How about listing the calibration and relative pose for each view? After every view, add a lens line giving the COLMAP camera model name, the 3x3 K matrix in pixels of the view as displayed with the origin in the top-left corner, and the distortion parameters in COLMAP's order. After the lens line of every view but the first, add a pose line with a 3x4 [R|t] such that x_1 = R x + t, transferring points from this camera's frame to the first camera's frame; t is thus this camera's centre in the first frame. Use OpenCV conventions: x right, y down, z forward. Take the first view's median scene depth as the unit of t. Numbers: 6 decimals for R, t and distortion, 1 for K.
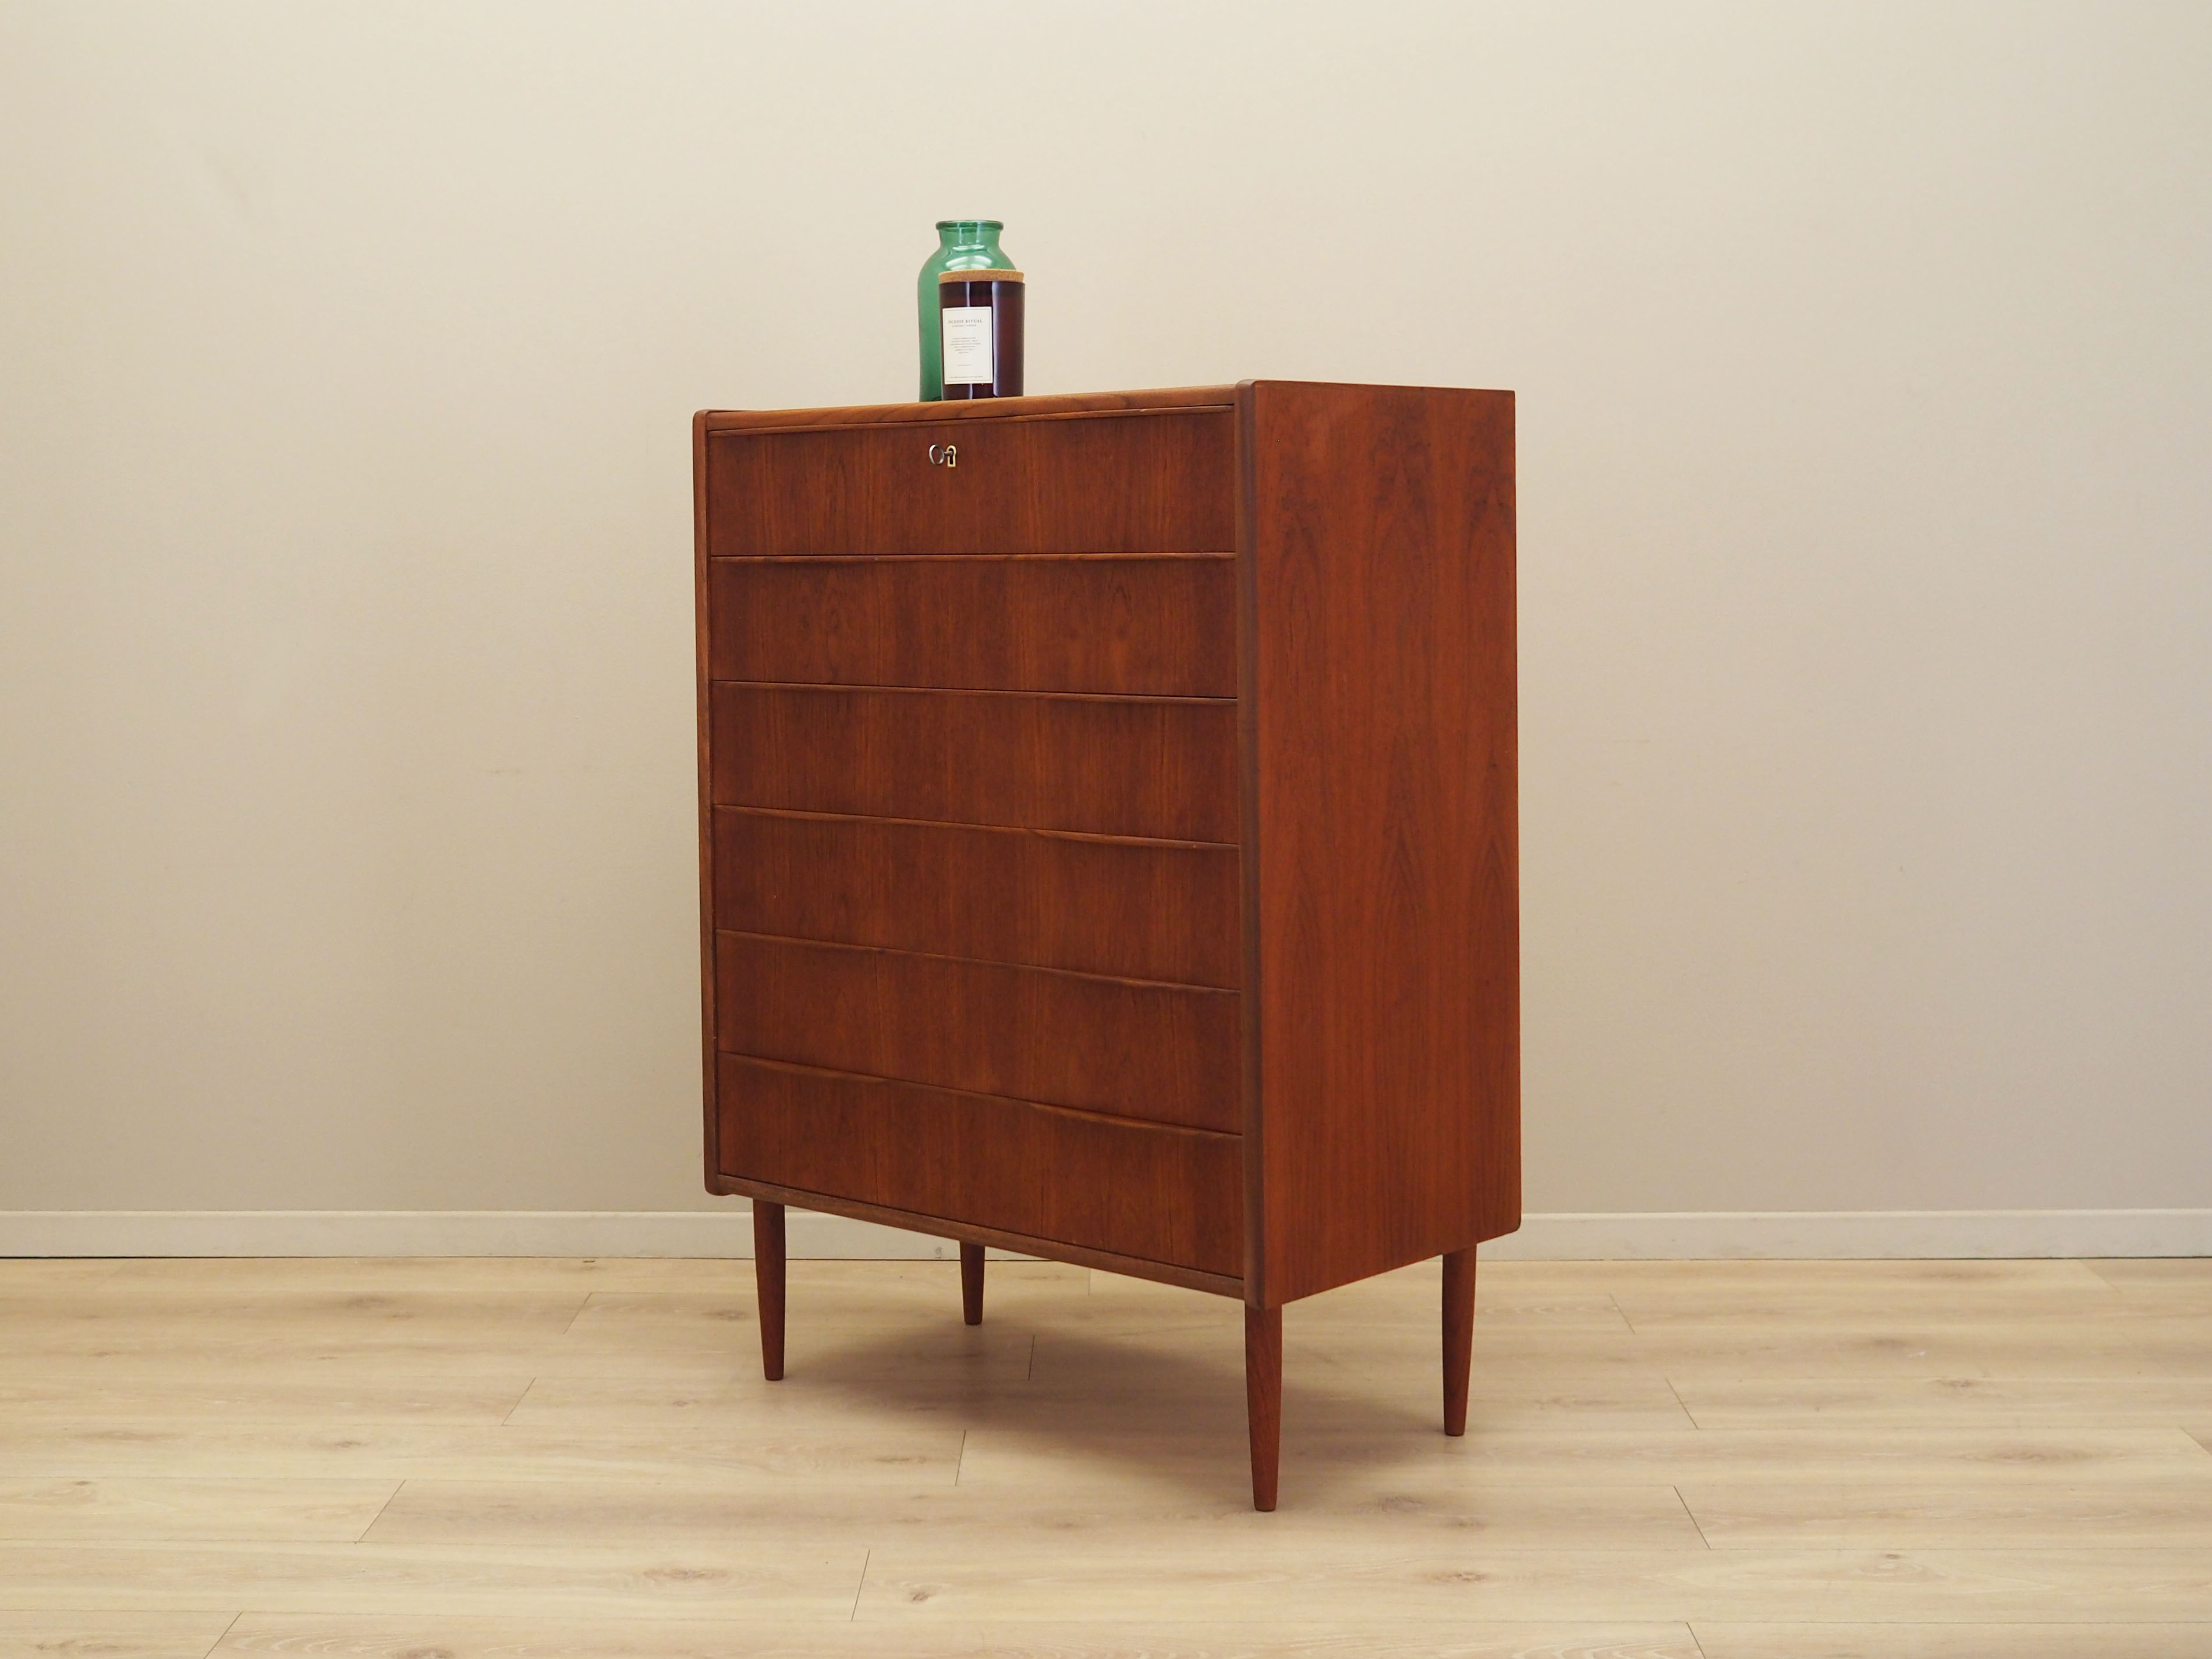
lens RADIAL K [[3030.6, 0, 1131.6], [0, 3030.6, 824.8], [0, 0, 1]] dist [-0.062005, 0.000000]
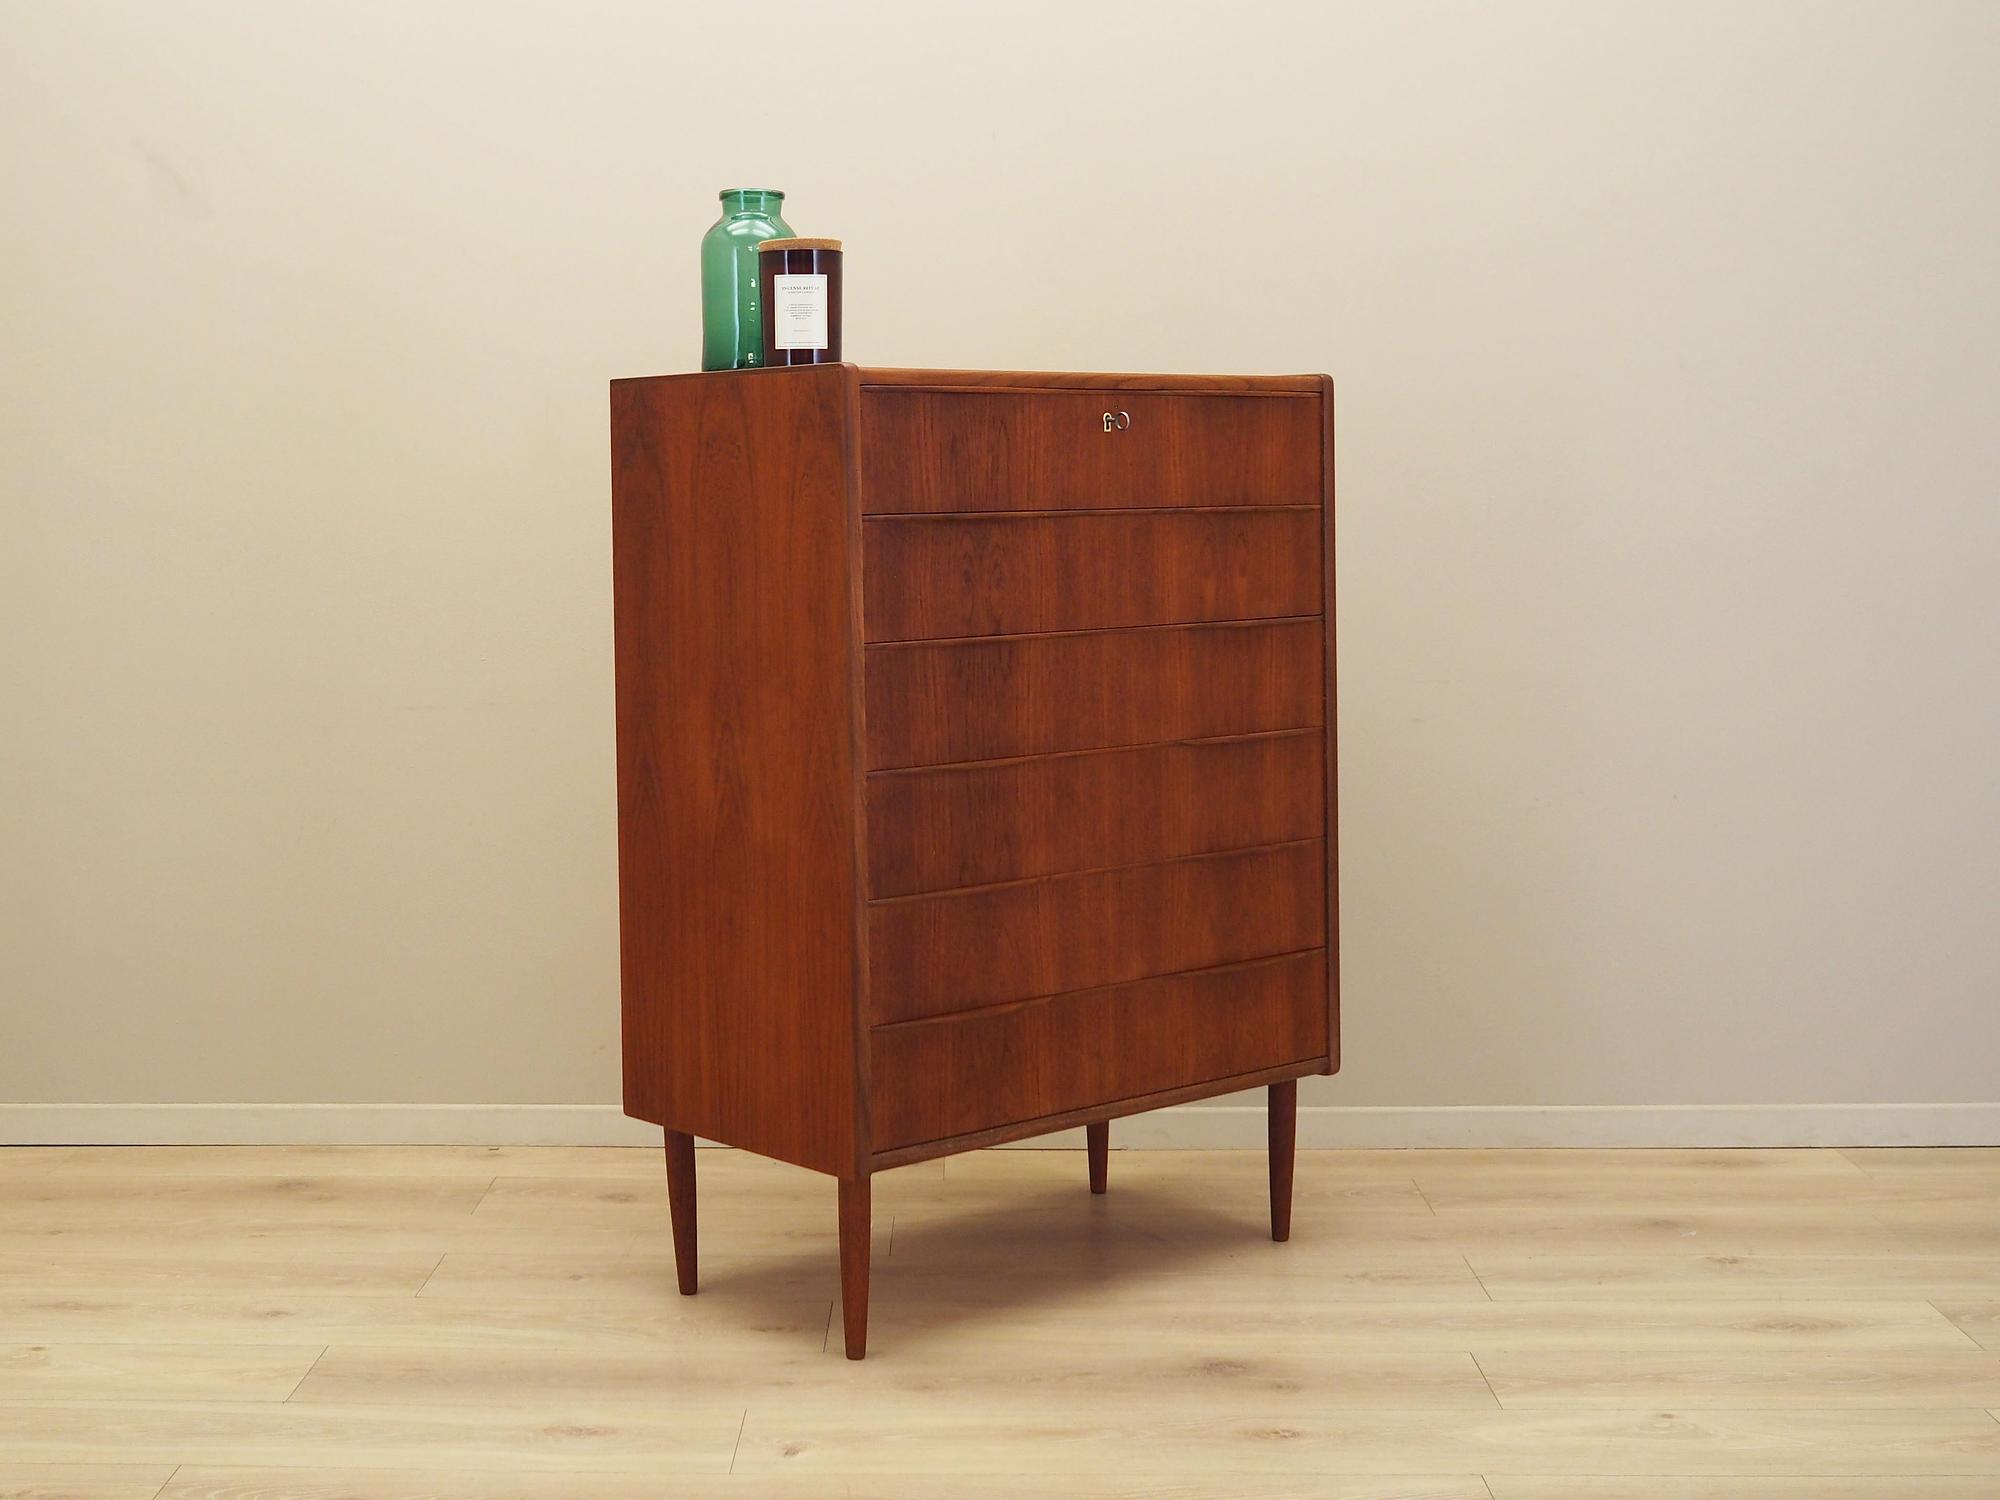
lens RADIAL K [[2740.2, 0, 982.4], [0, 2740.2, 744.8], [0, 0, 1]] dist [-0.062005, 0.000000]
pose [[0.123290, -0.086143, 0.988625, -1.135245], [0.106059, 0.991663, 0.073181, -0.086081], [-0.986687, 0.095830, 0.131399, 0.968548]]
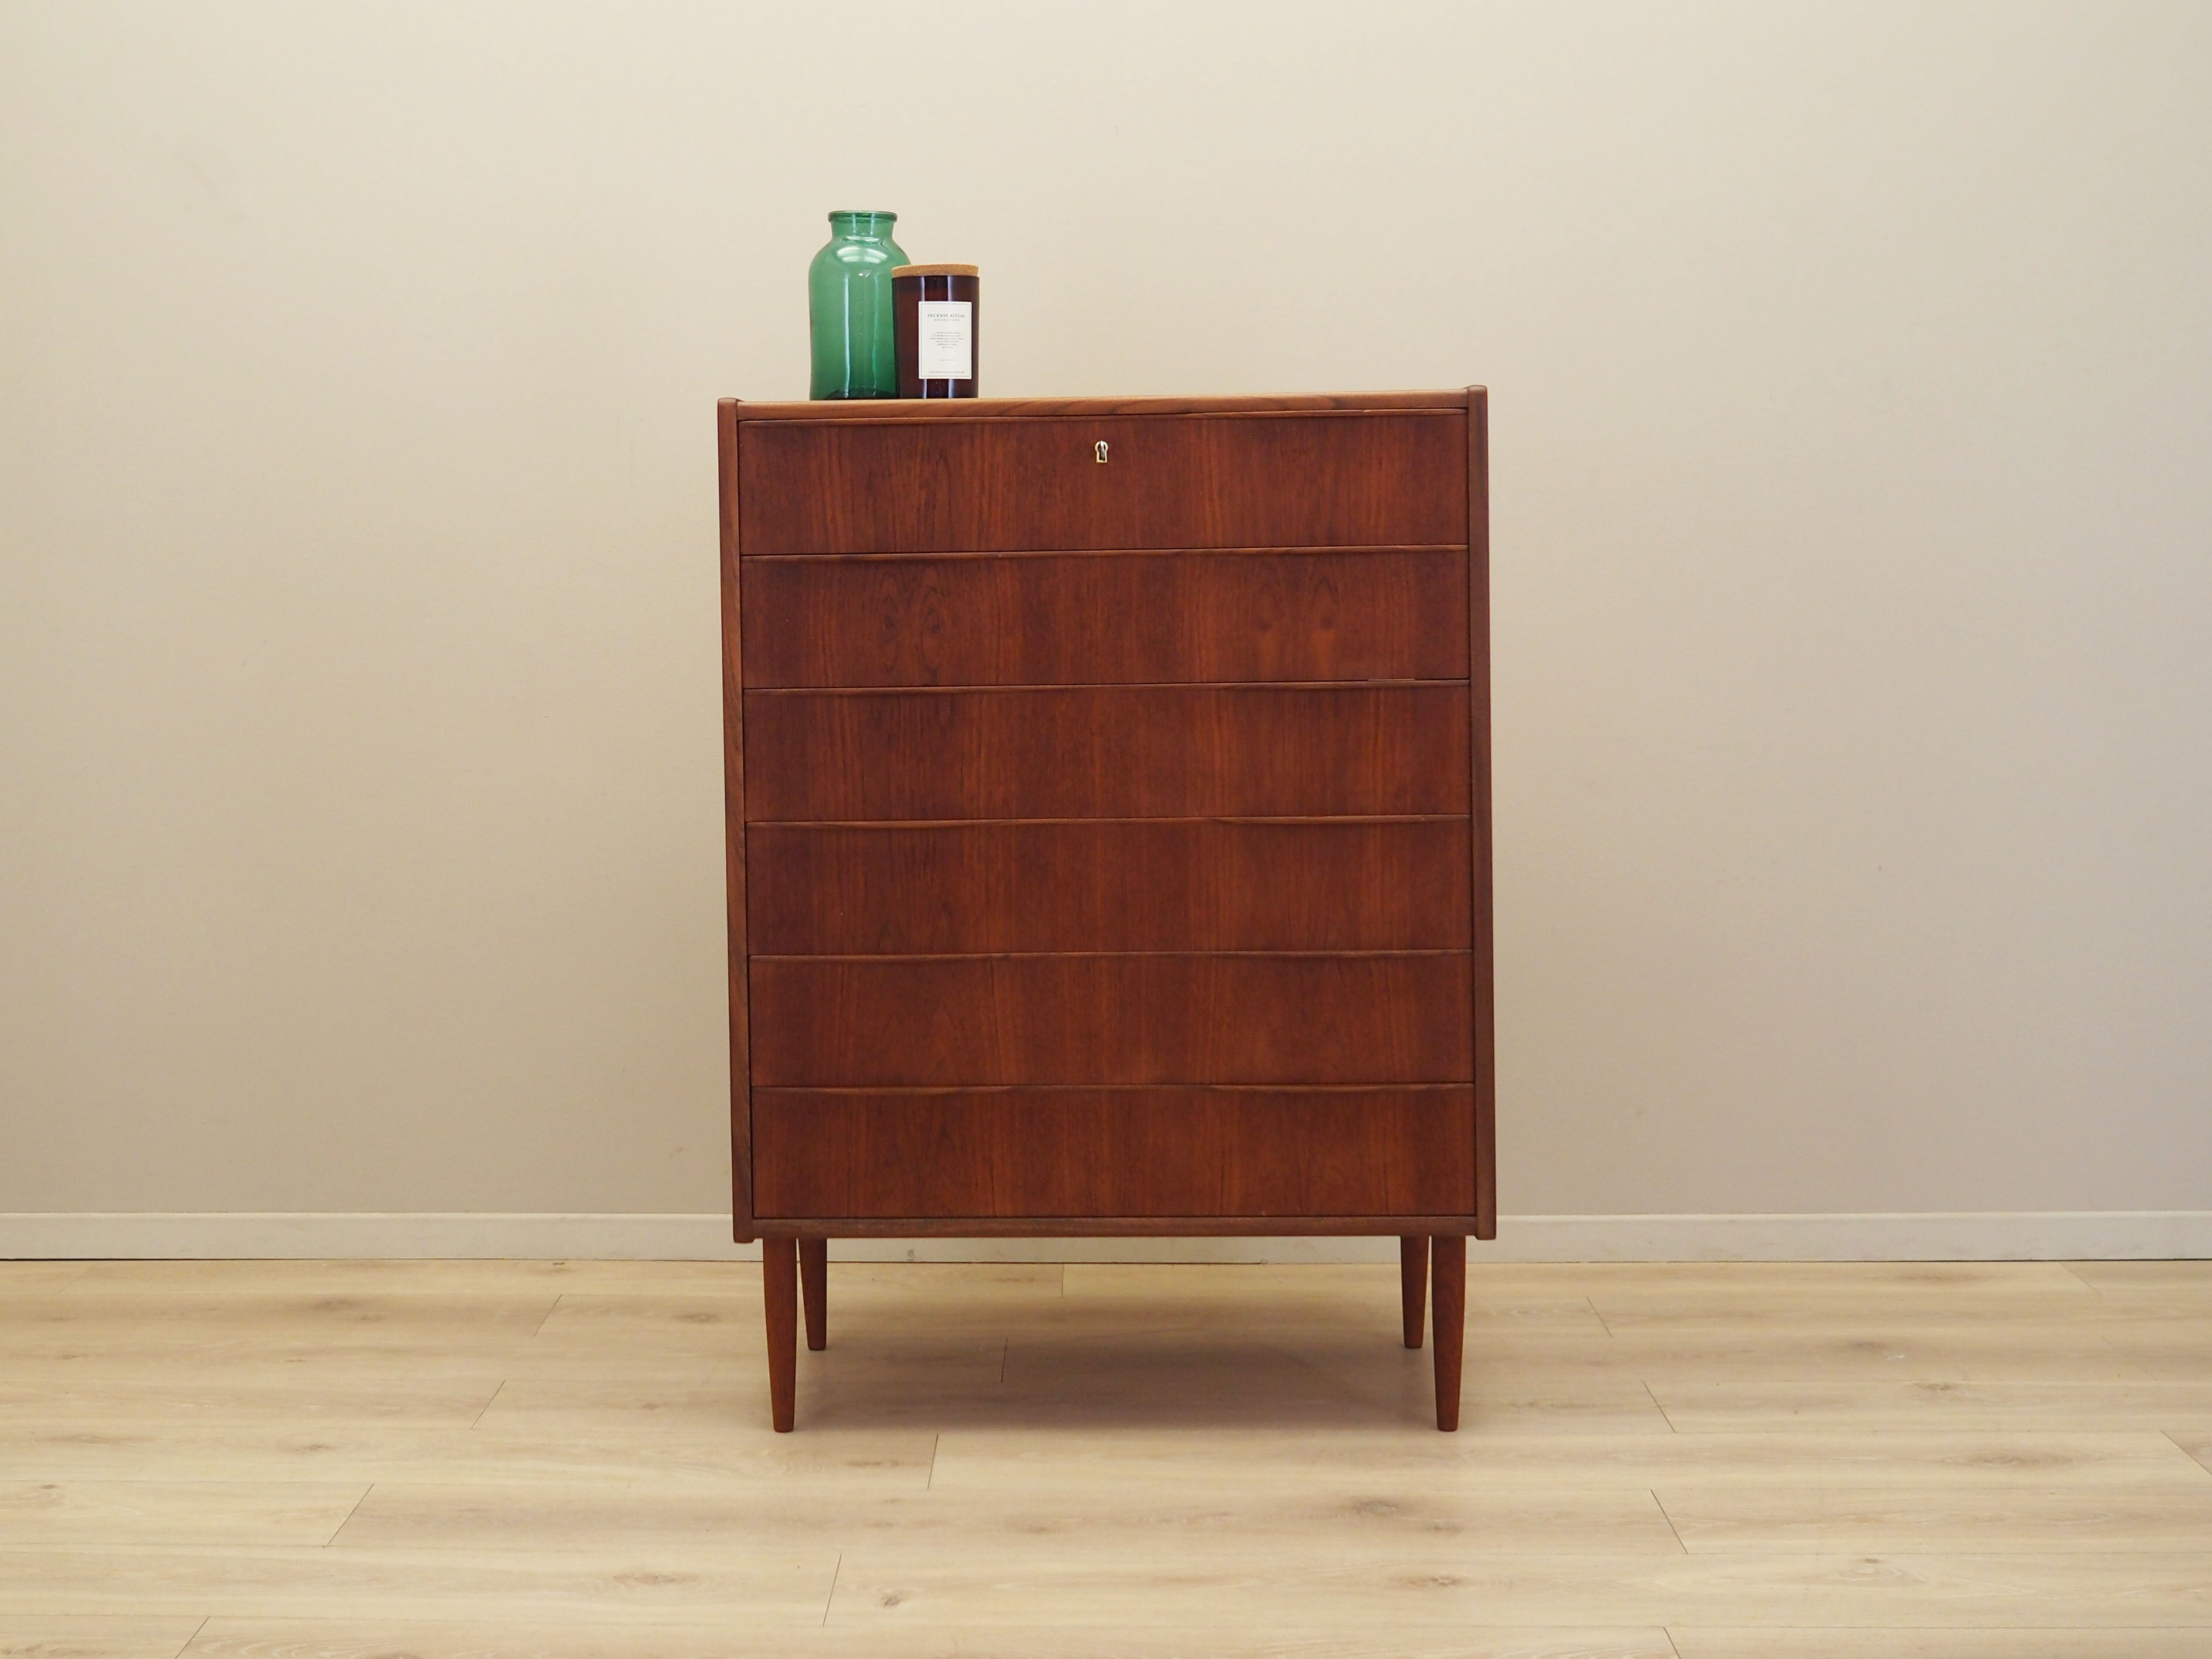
lens RADIAL K [[3030.6, 0, 1114.6], [0, 3030.6, 837.5], [0, 0, 1]] dist [-0.062005, 0.000000]
pose [[0.765942, -0.063854, 0.639731, -0.738711], [0.066723, 0.997577, 0.019686, -0.014633], [-0.639438, 0.027607, 0.768347, 0.243369]]
